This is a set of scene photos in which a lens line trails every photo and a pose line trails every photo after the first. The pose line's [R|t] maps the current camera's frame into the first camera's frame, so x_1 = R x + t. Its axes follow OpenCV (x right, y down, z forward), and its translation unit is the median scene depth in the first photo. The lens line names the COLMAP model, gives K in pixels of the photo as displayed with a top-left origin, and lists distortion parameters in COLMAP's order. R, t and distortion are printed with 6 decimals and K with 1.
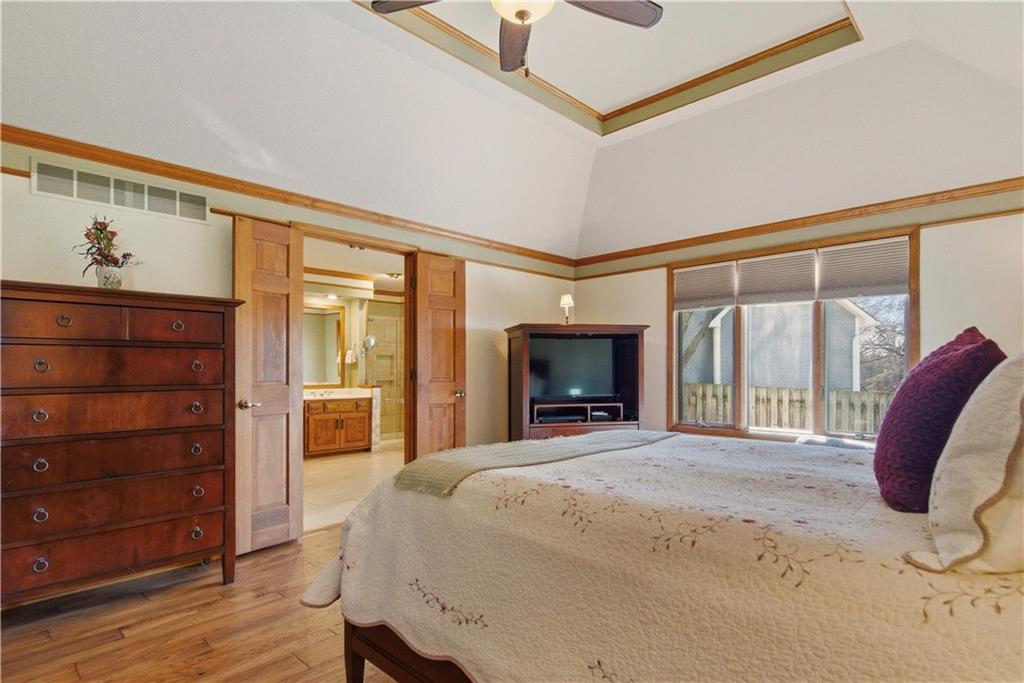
lens RADIAL K [[522.4, 0, 509.1], [0, 522.4, 371.5], [0, 0, 1]] dist [0.015463, -0.005789]
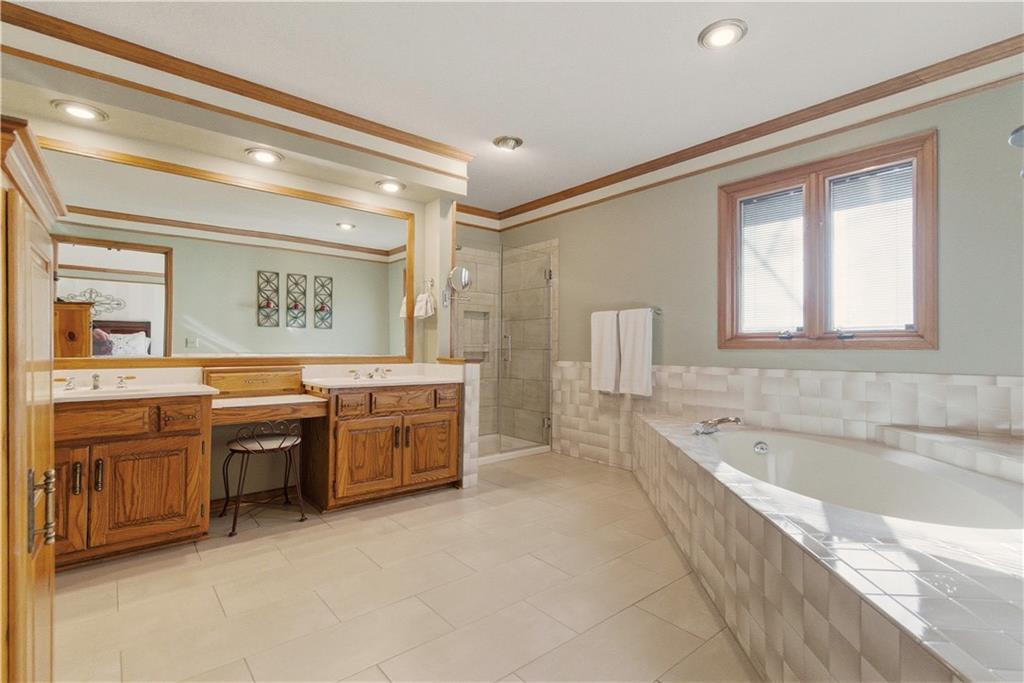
lens RADIAL K [[471.6, 0, 512.8], [0, 471.6, 343.7], [0, 0, 1]] dist [-0.000435, 0.000071]
pose [[0.994840, 0.004981, -0.101335, -0.166316], [-0.006098, 0.999924, -0.010710, 0.016359], [0.101274, 0.011273, 0.994795, 0.538283]]
